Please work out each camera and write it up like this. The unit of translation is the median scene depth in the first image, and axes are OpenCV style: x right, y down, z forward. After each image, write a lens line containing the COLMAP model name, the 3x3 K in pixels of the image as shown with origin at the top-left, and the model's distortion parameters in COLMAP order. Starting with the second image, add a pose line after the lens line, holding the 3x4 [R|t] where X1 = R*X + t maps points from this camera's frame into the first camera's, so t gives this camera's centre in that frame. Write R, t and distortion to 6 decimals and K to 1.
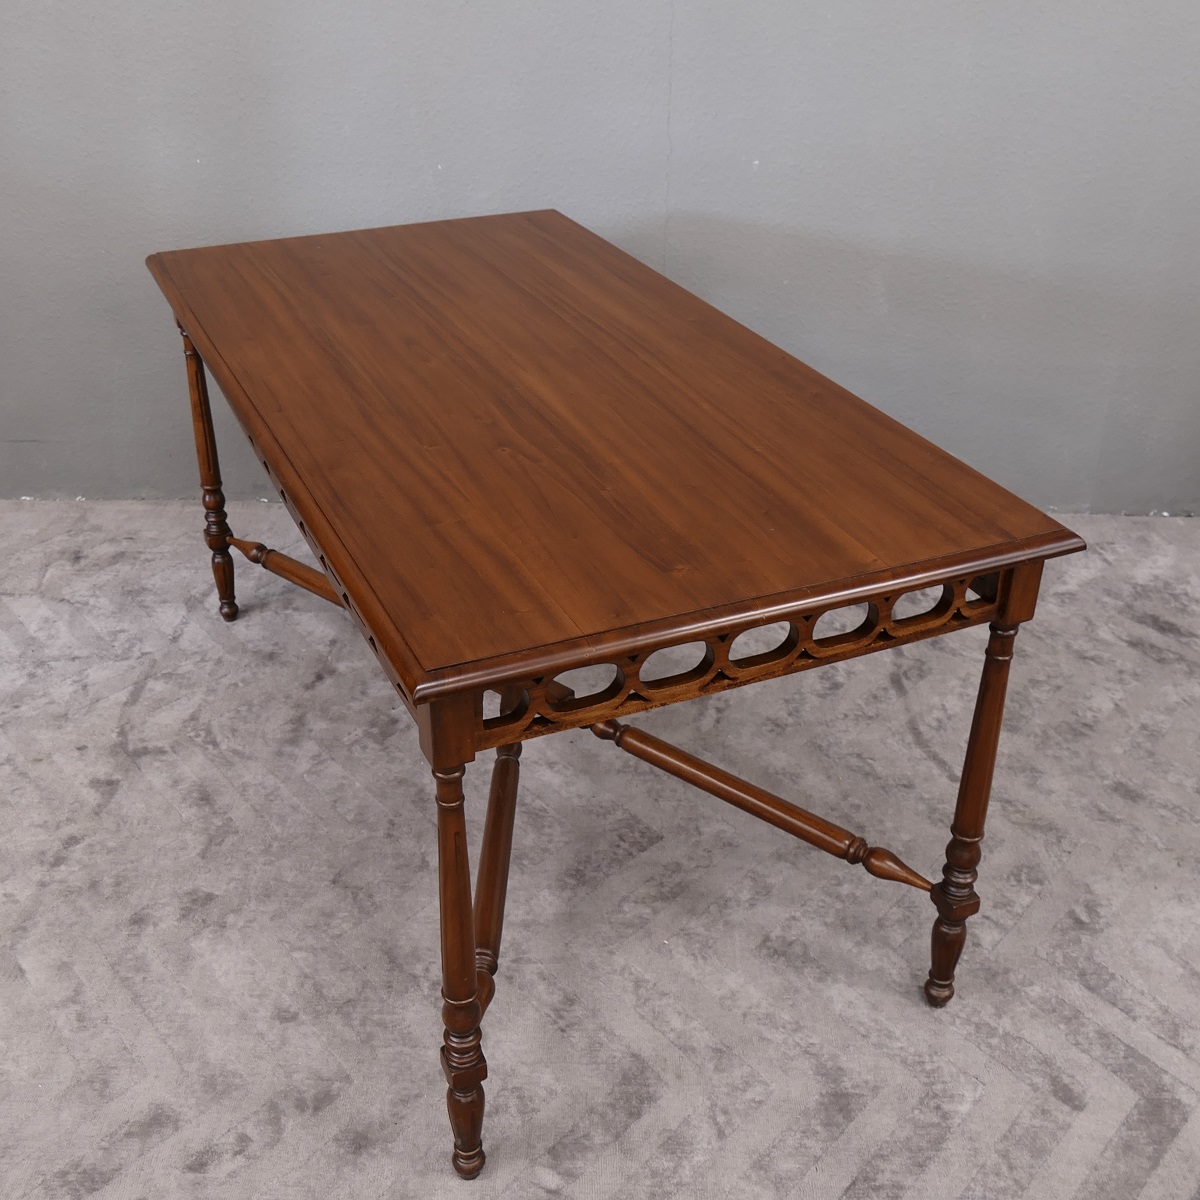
lens RADIAL K [[1426.4, 0, 617.6], [0, 1426.4, 602.4], [0, 0, 1]] dist [-0.012409, 0.000000]
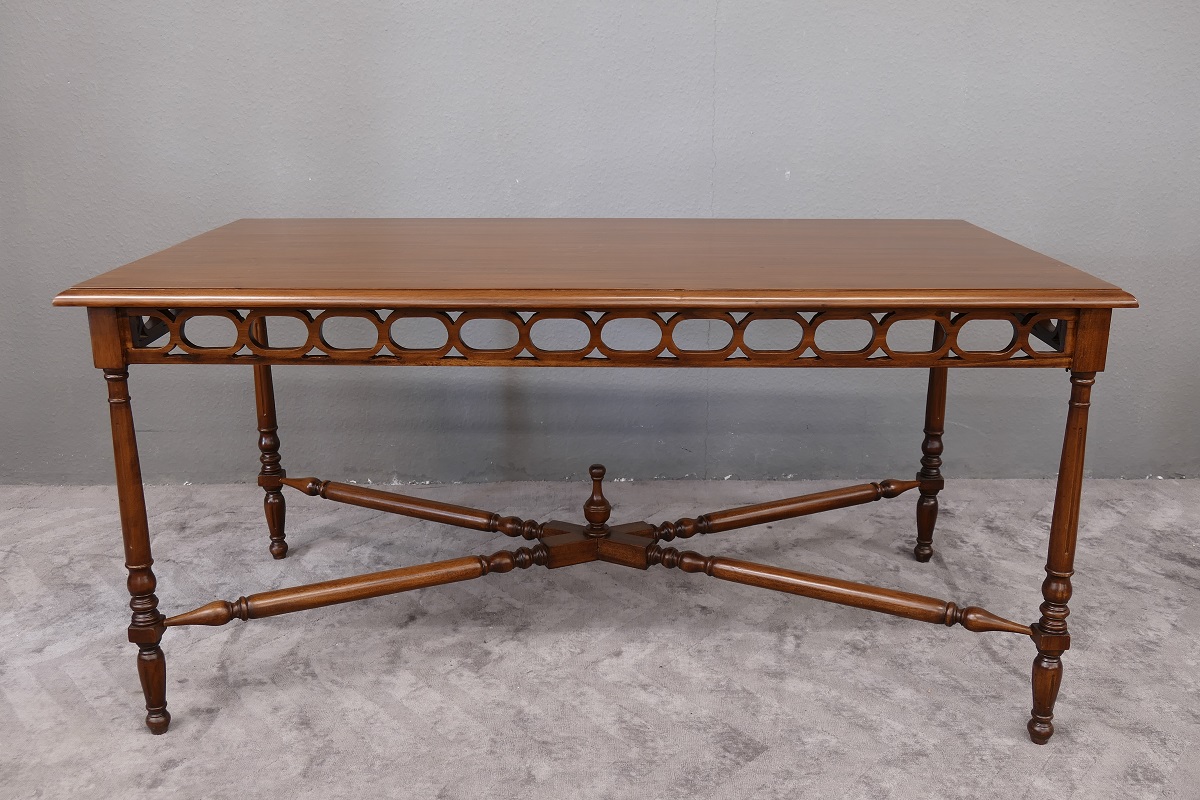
lens RADIAL K [[1138.9, 0, 608.1], [0, 1138.9, 398.2], [0, 0, 1]] dist [0.002022, 0.000000]
pose [[0.999696, -0.021624, 0.011867, -0.074626], [0.023808, 0.971722, -0.234923, 0.099961], [-0.006451, 0.235134, 0.971942, 0.152733]]
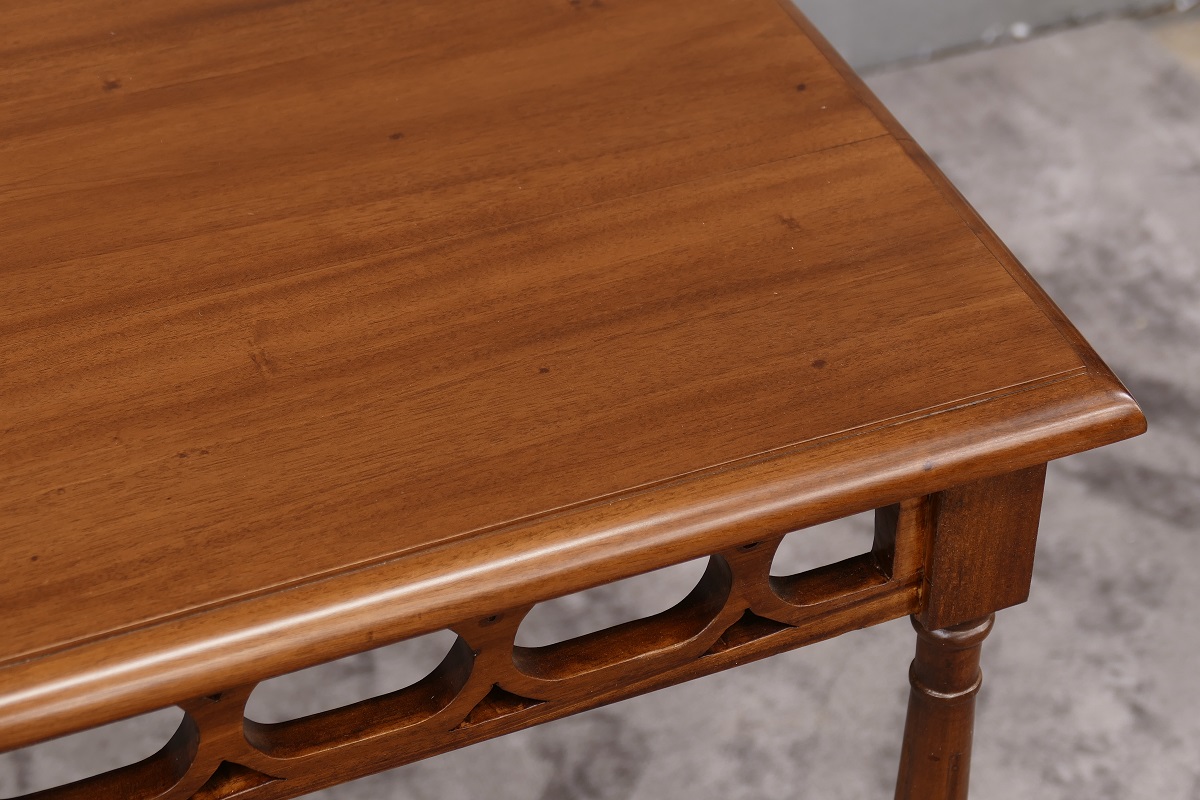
lens RADIAL K [[2746.6, 0, 601.6], [0, 2746.6, 400.0], [0, 0, 1]] dist [-0.074015, 0.000000]
pose [[0.919472, -0.267334, 0.288276, 0.038248], [0.212180, 0.954709, 0.208592, -0.190595], [-0.330984, -0.130628, 0.934551, 0.401283]]
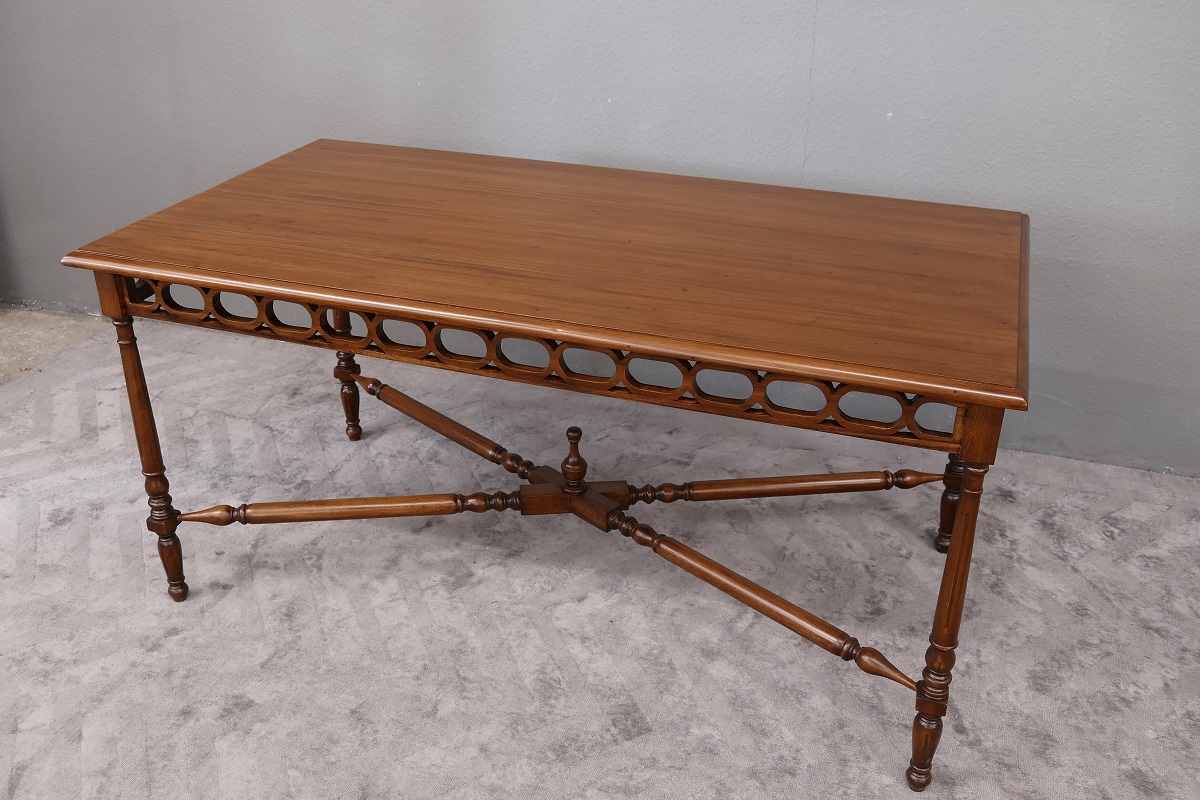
lens RADIAL K [[1138.9, 0, 600.0], [0, 1138.9, 403.0], [0, 0, 1]] dist [0.002022, 0.000000]
pose [[0.952295, 0.132003, -0.275153, 0.176043], [-0.142822, 0.989555, -0.019570, -0.049693], [0.269696, 0.057934, 0.961201, 0.139044]]
